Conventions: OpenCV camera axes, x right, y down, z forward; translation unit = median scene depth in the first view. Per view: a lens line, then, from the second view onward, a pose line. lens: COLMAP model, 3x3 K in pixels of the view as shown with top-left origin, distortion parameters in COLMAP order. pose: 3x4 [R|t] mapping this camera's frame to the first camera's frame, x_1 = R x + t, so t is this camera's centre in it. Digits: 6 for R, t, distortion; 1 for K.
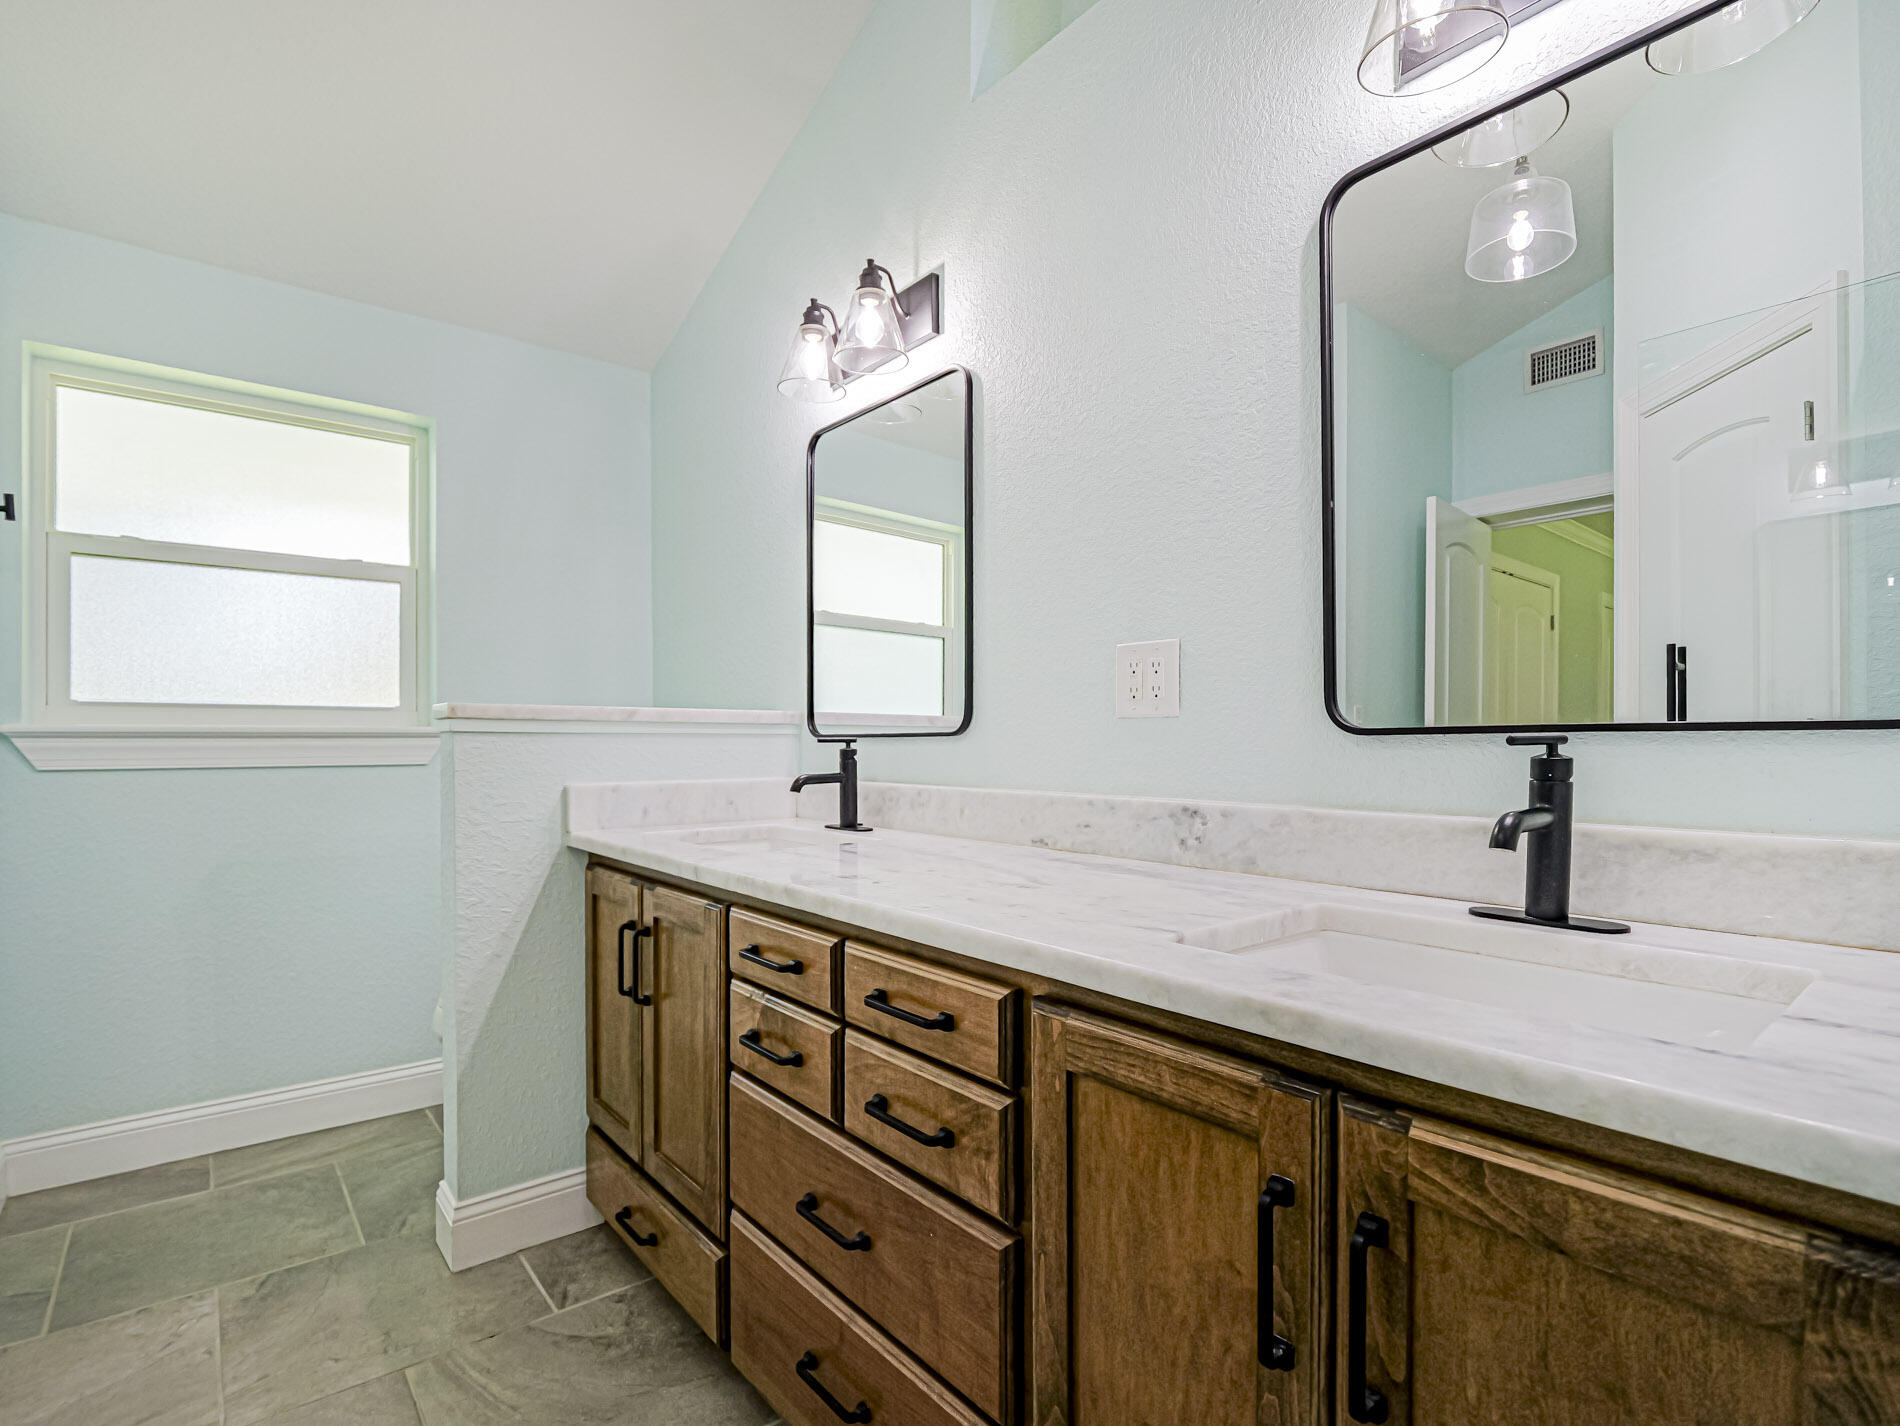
lens RADIAL K [[981.7, 0, 942.7], [0, 981.7, 736.7], [0, 0, 1]] dist [0.002393, 0.000493]
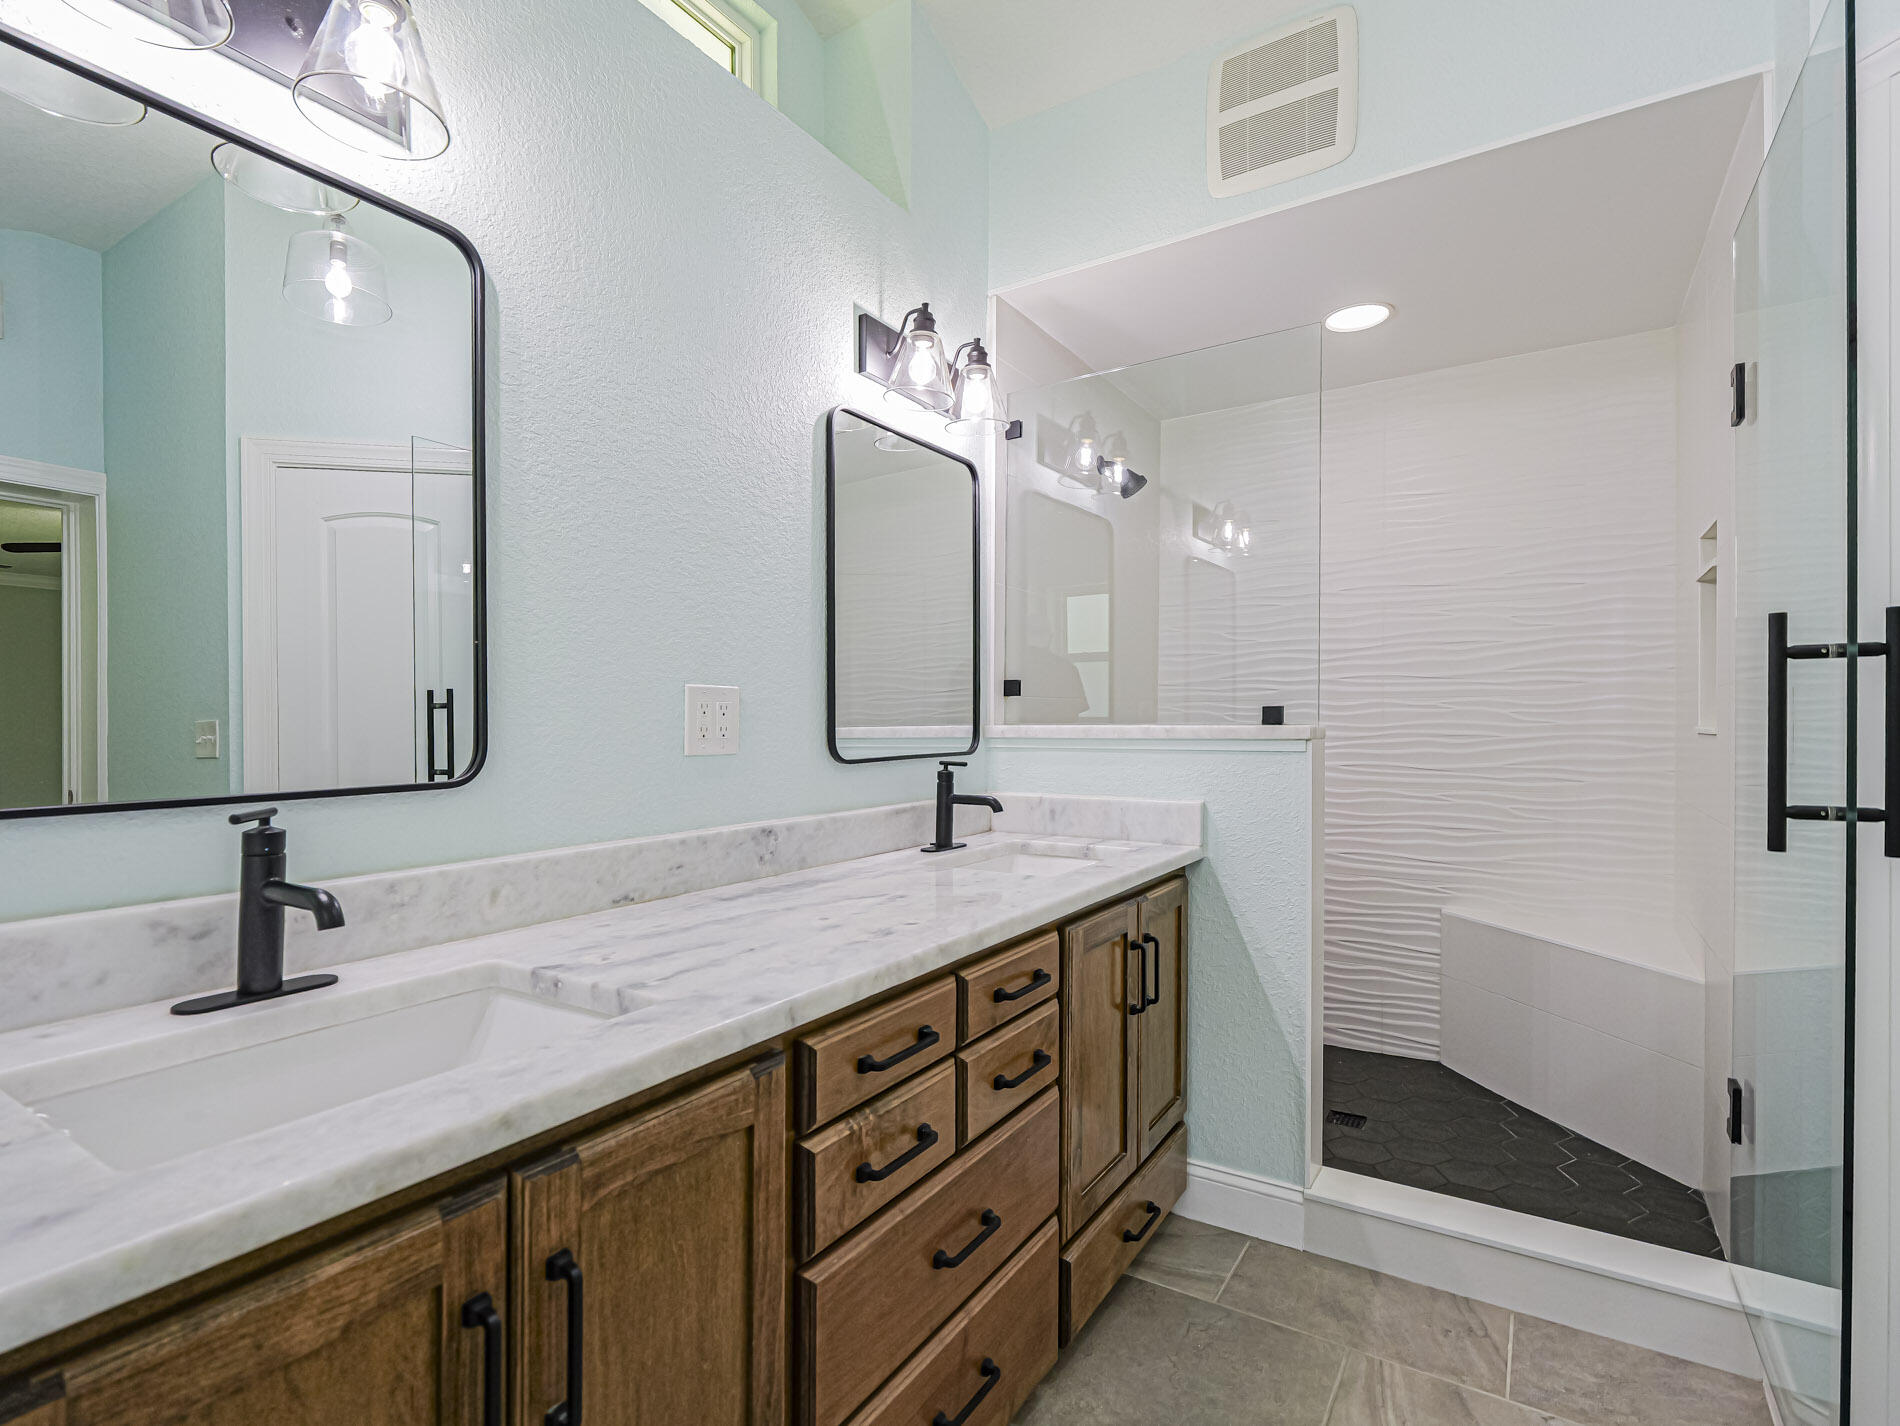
lens RADIAL K [[944.5, 0, 944.4], [0, 944.5, 731.2], [0, 0, 1]] dist [-0.018985, -0.000672]
pose [[-0.337888, -0.003343, 0.941180, -0.880364], [0.006455, 0.999962, 0.005869, -0.051548], [-0.941164, 0.008058, -0.337853, 1.131618]]
